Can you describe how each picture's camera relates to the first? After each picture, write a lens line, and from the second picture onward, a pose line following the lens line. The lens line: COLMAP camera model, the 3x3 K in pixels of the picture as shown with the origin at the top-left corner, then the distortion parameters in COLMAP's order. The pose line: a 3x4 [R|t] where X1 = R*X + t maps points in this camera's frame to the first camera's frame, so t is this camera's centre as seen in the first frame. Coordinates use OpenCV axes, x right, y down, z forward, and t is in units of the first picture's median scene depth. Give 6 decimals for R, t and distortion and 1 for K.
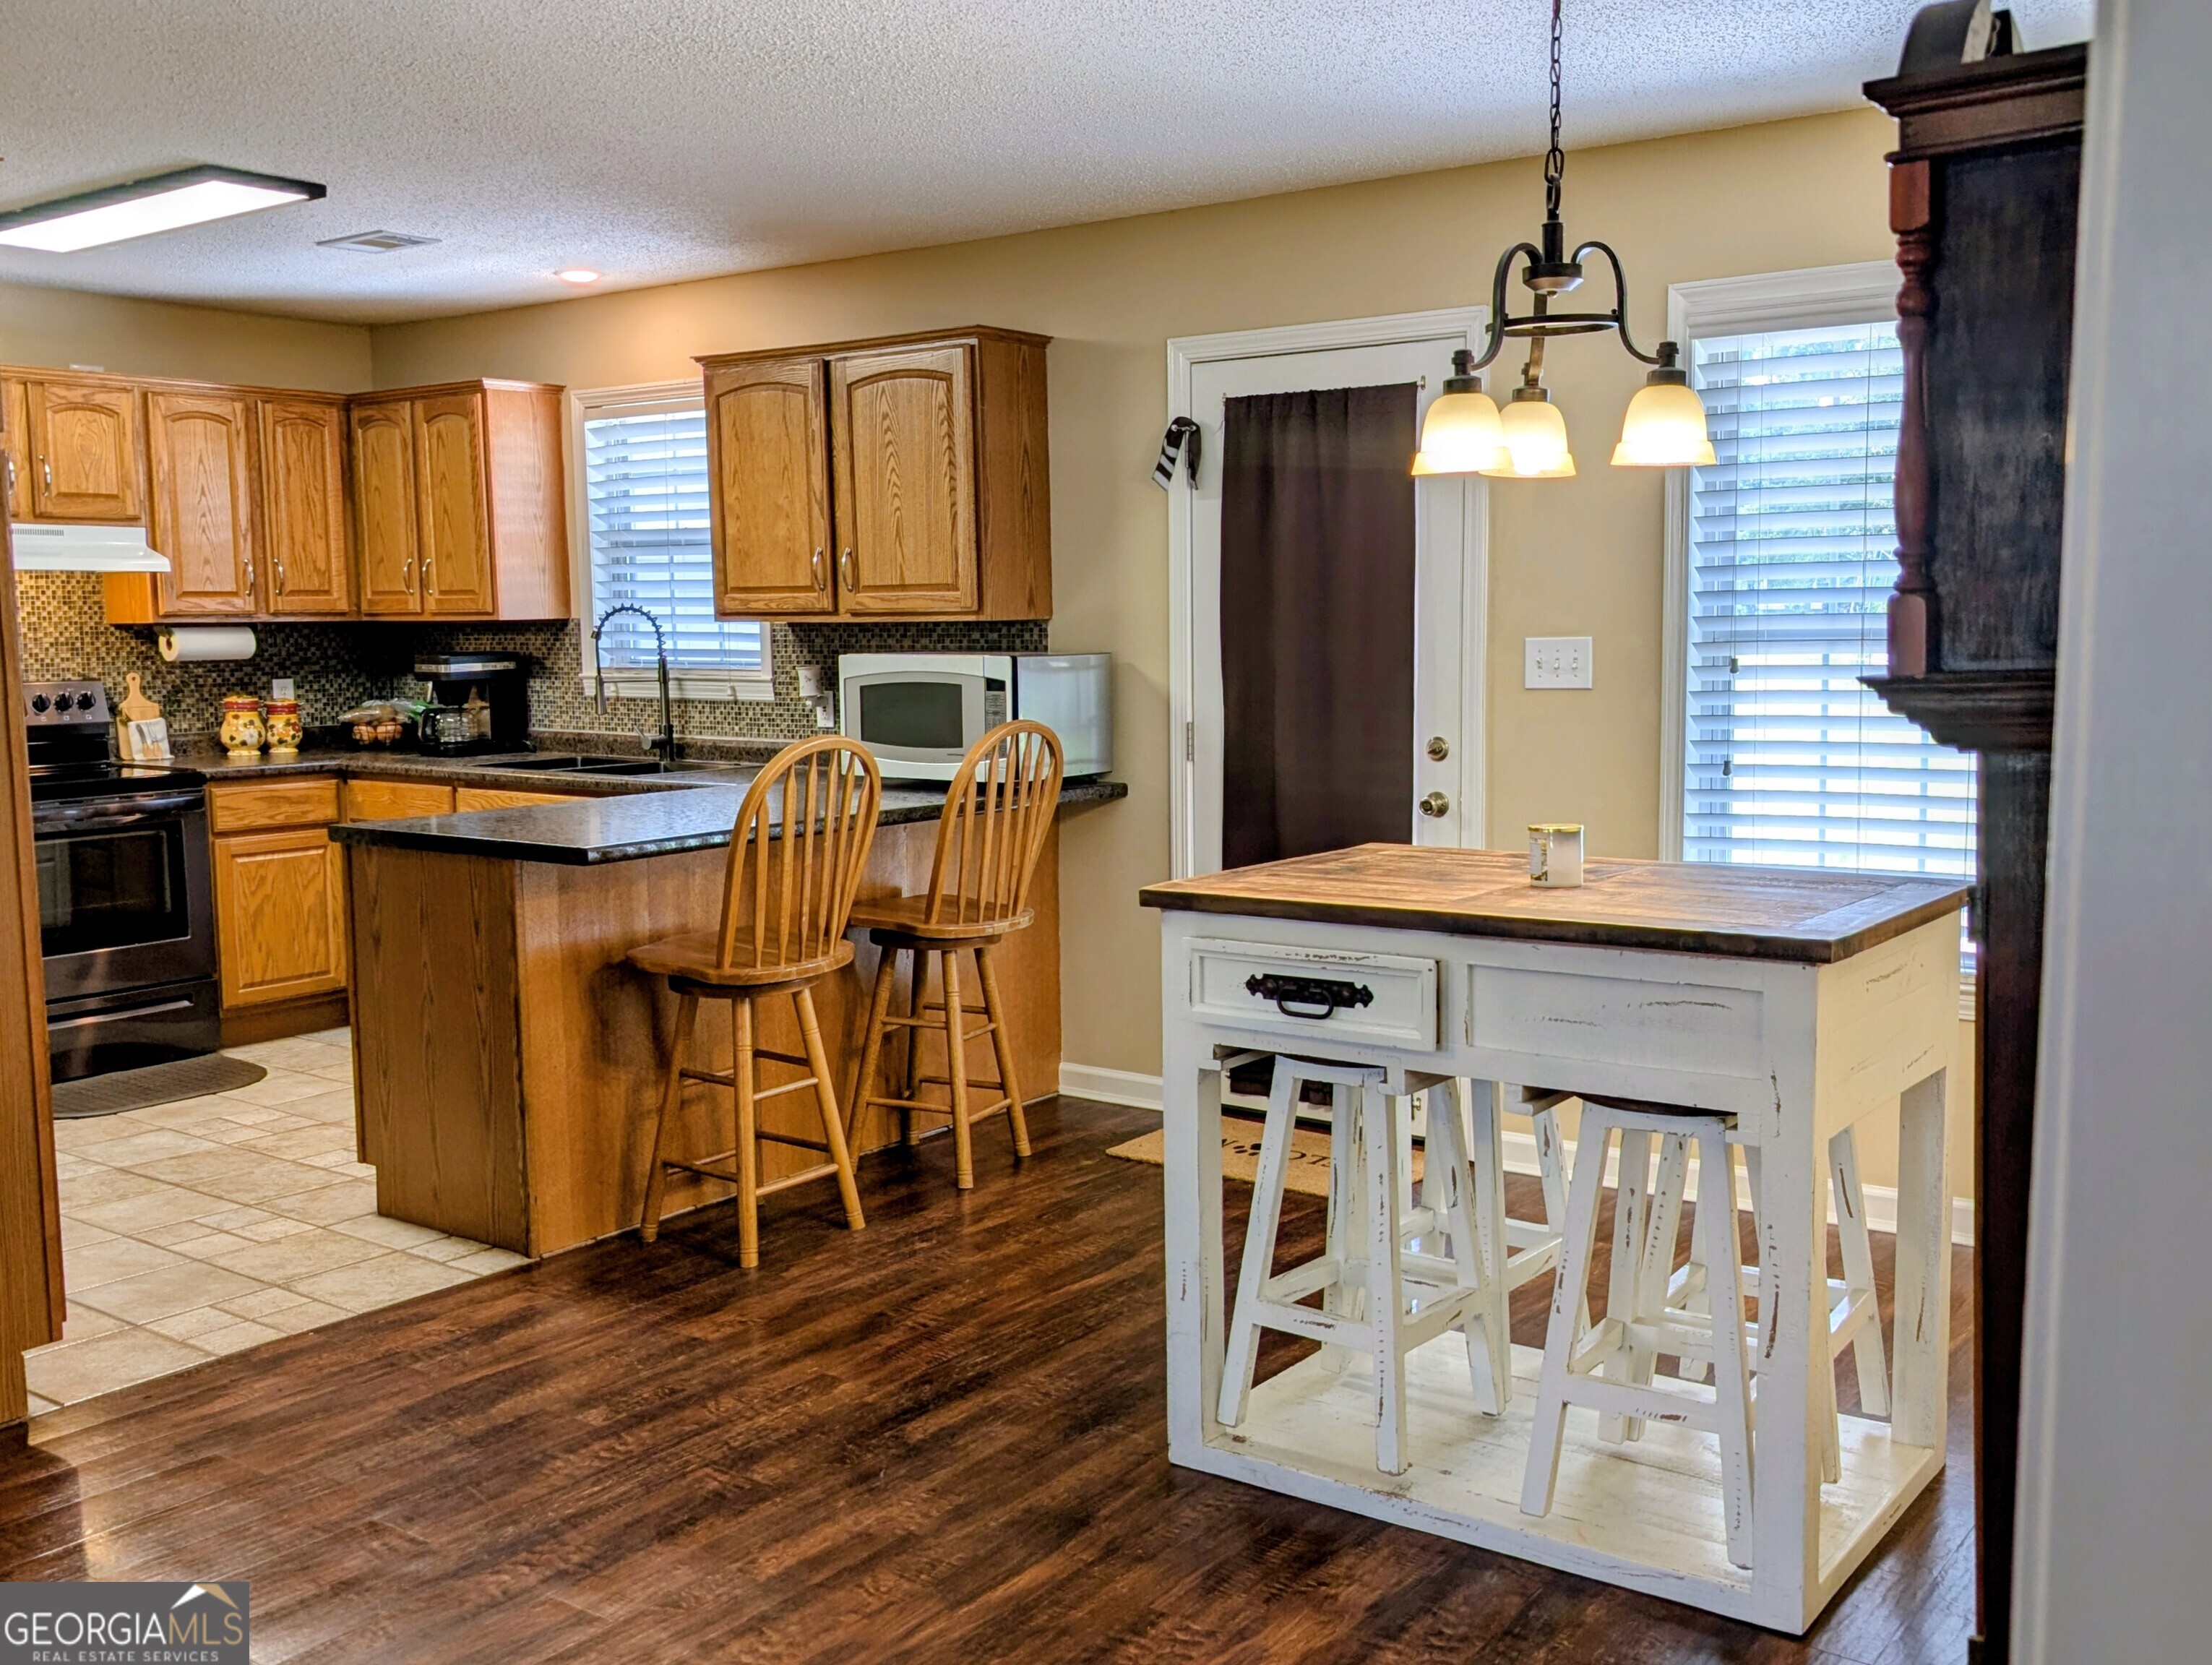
lens RADIAL K [[2068.1, 0, 1106.0], [0, 2068.1, 832.5], [0, 0, 1]] dist [0.005675, -0.016050]
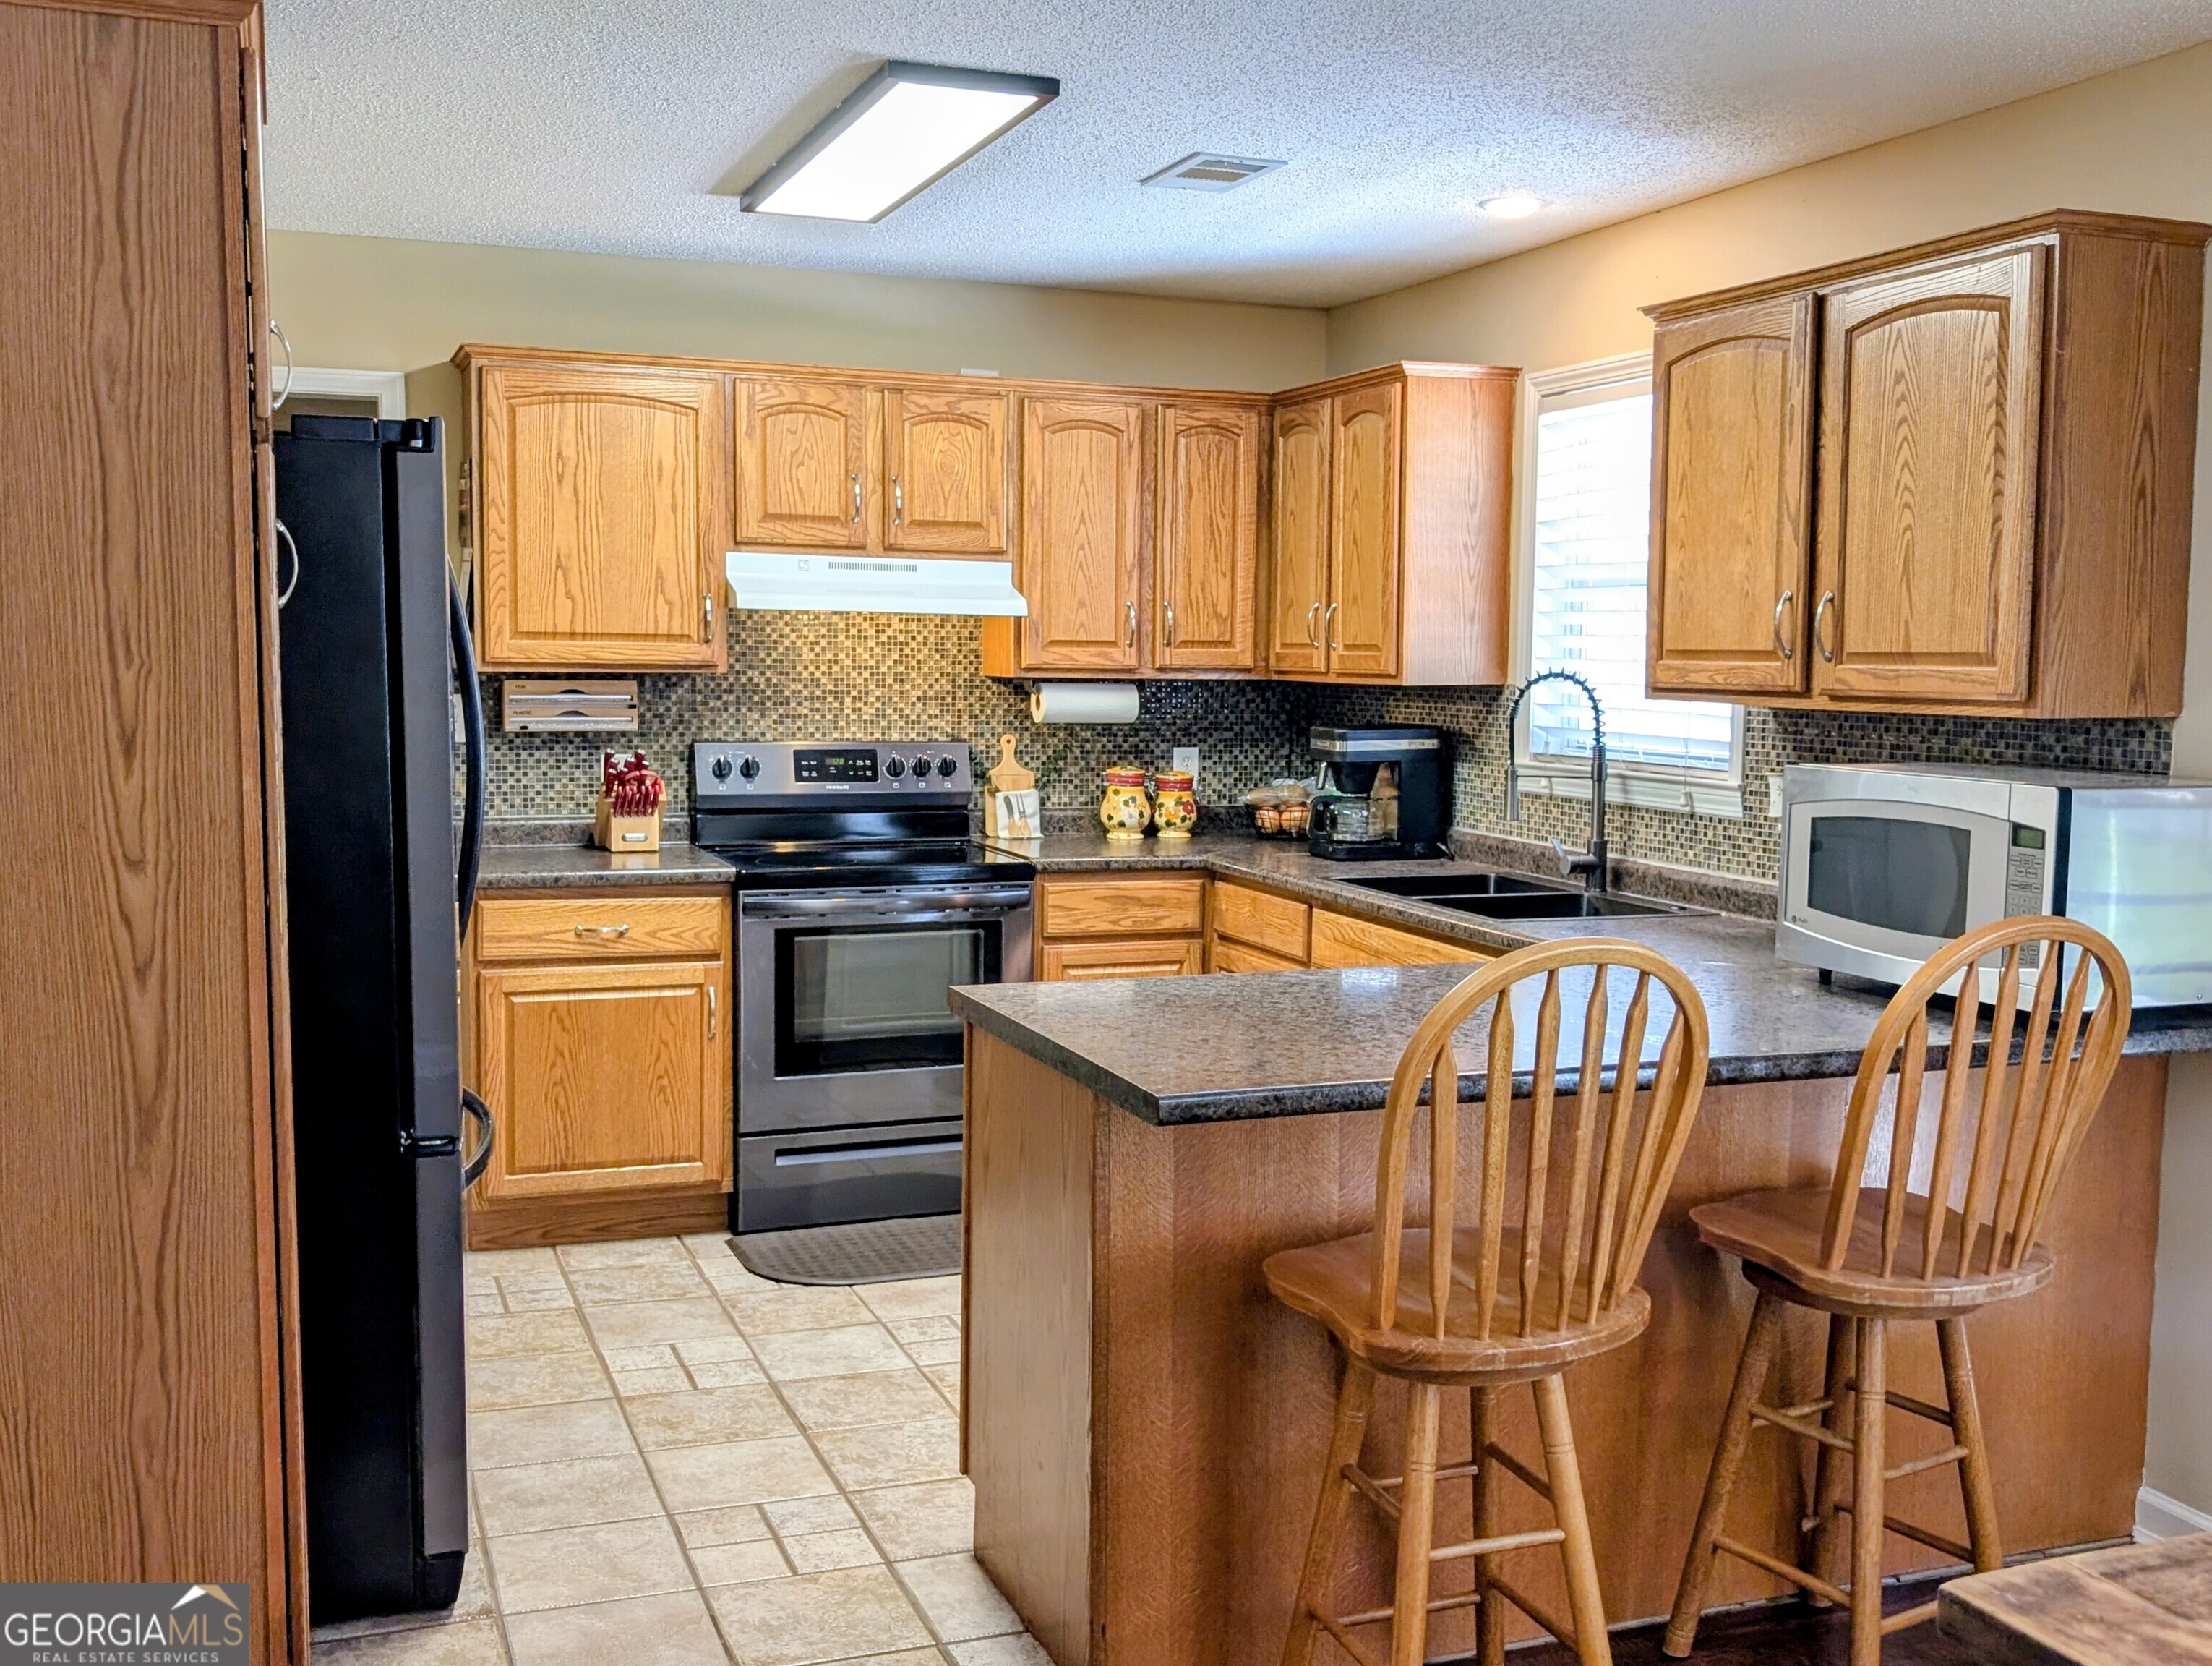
lens RADIAL K [[2141.5, 0, 1142.3], [0, 2141.5, 852.0], [0, 0, 1]] dist [0.145934, -0.515197]
pose [[0.849609, 0.070168, -0.522725, 0.038796], [-0.077502, 0.996961, 0.007860, -0.041278], [0.521688, 0.033834, 0.852465, 0.289082]]
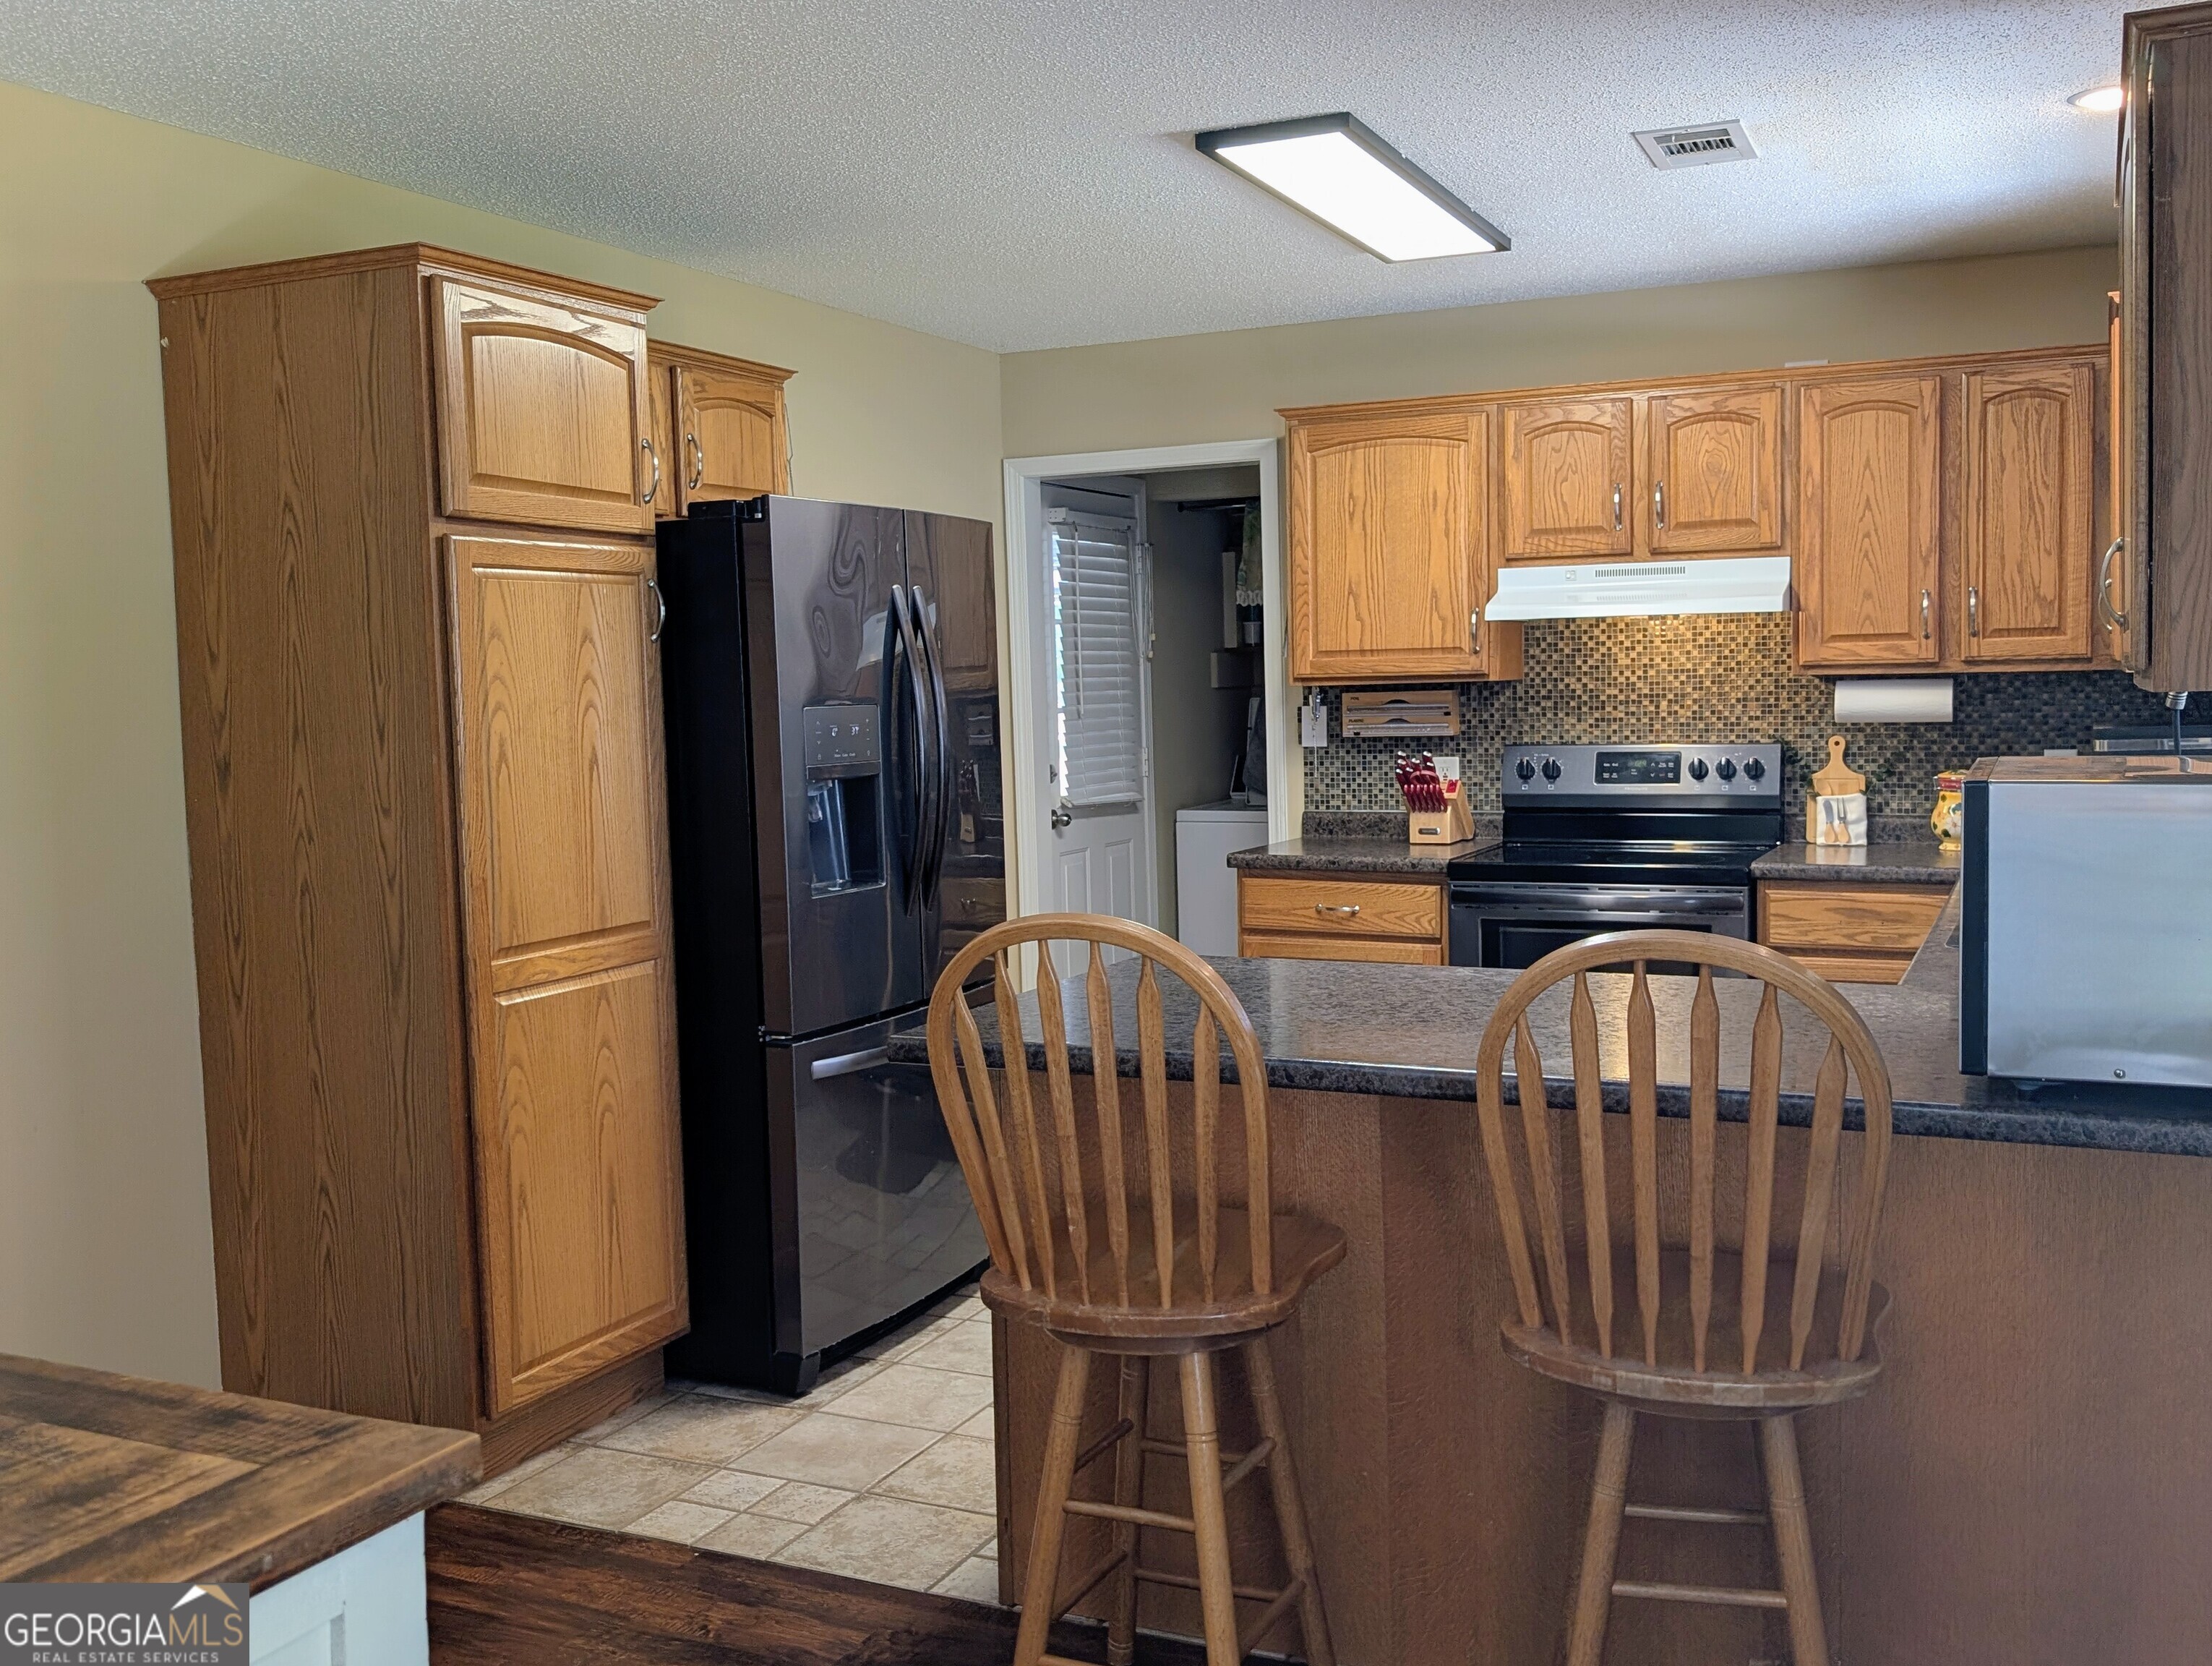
lens RADIAL K [[2046.2, 0, 1106.5], [0, 2046.2, 802.9], [0, 0, 1]] dist [0.085824, -0.281709]
pose [[0.202725, 0.063519, -0.977173, 0.260440], [-0.085320, 0.995245, 0.046993, -0.066061], [0.975512, 0.073846, 0.207180, 0.572337]]
